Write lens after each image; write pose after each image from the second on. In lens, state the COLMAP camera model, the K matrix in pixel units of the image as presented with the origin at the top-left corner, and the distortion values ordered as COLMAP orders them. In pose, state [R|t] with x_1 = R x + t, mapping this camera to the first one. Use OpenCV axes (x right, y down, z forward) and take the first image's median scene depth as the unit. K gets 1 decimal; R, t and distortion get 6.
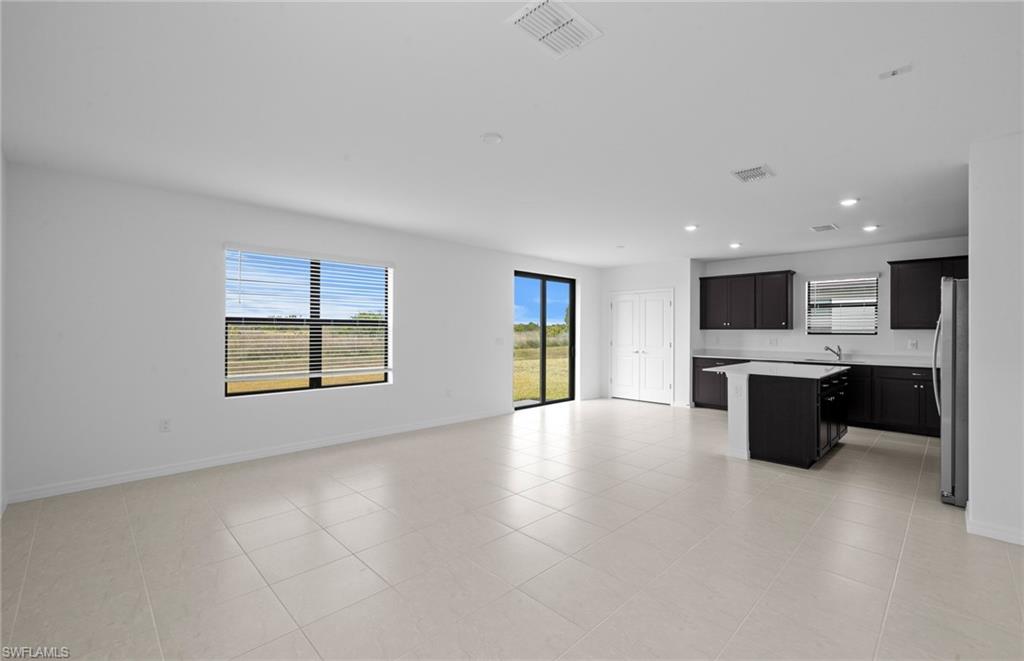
lens RADIAL K [[440.5, 0, 515.8], [0, 440.5, 329.7], [0, 0, 1]] dist [-0.002967, -0.000211]
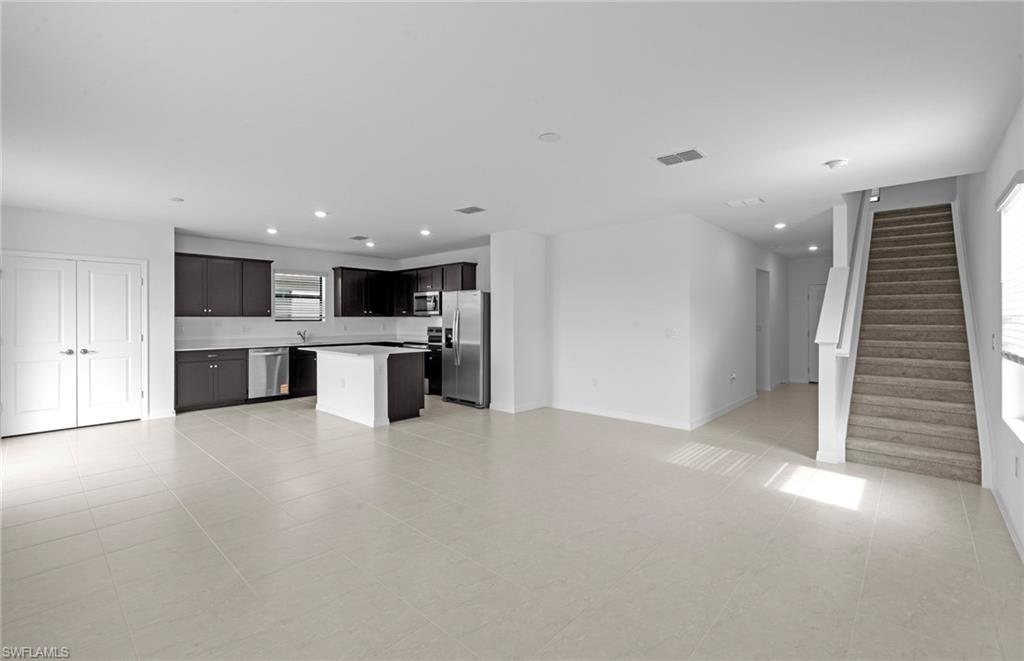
lens RADIAL K [[440.5, 0, 514.8], [0, 440.5, 320.6], [0, 0, 1]] dist [-0.002967, -0.000211]
pose [[-0.038699, -0.009397, 0.999207, -0.443964], [0.000261, 0.999956, 0.009414, -0.001261], [-0.999251, 0.000626, -0.038695, 0.442625]]
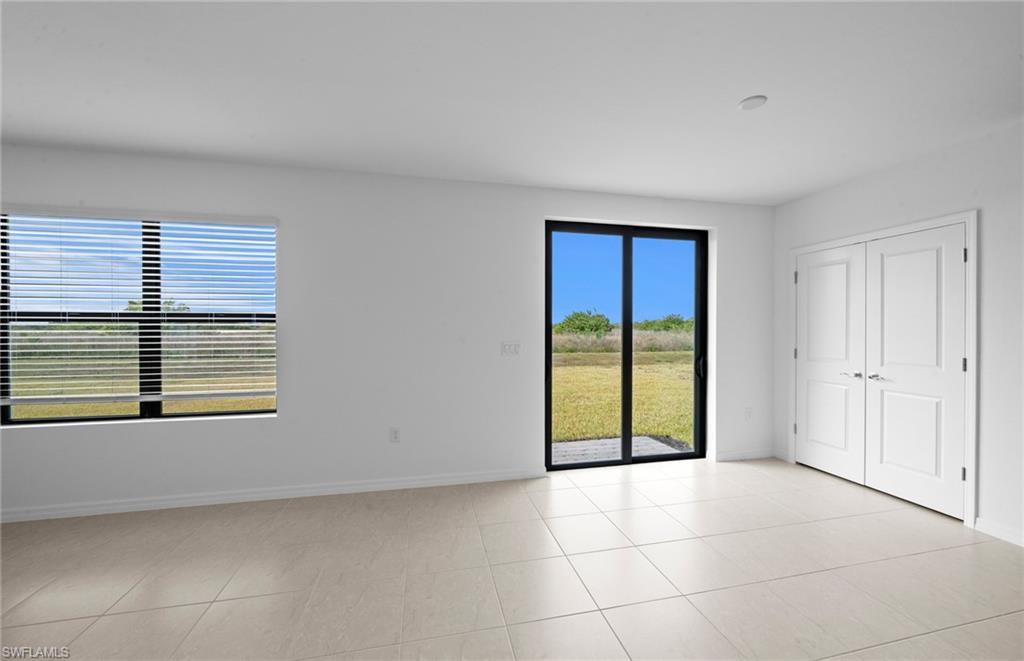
lens RADIAL K [[389.5, 0, 510.5], [0, 389.5, 329.8], [0, 0, 1]] dist [-0.007446, 0.001374]
pose [[0.846806, 0.000763, -0.531902, 0.215205], [0.004664, 0.999950, 0.008860, -0.000763], [0.531882, -0.009984, 0.846760, 0.558968]]
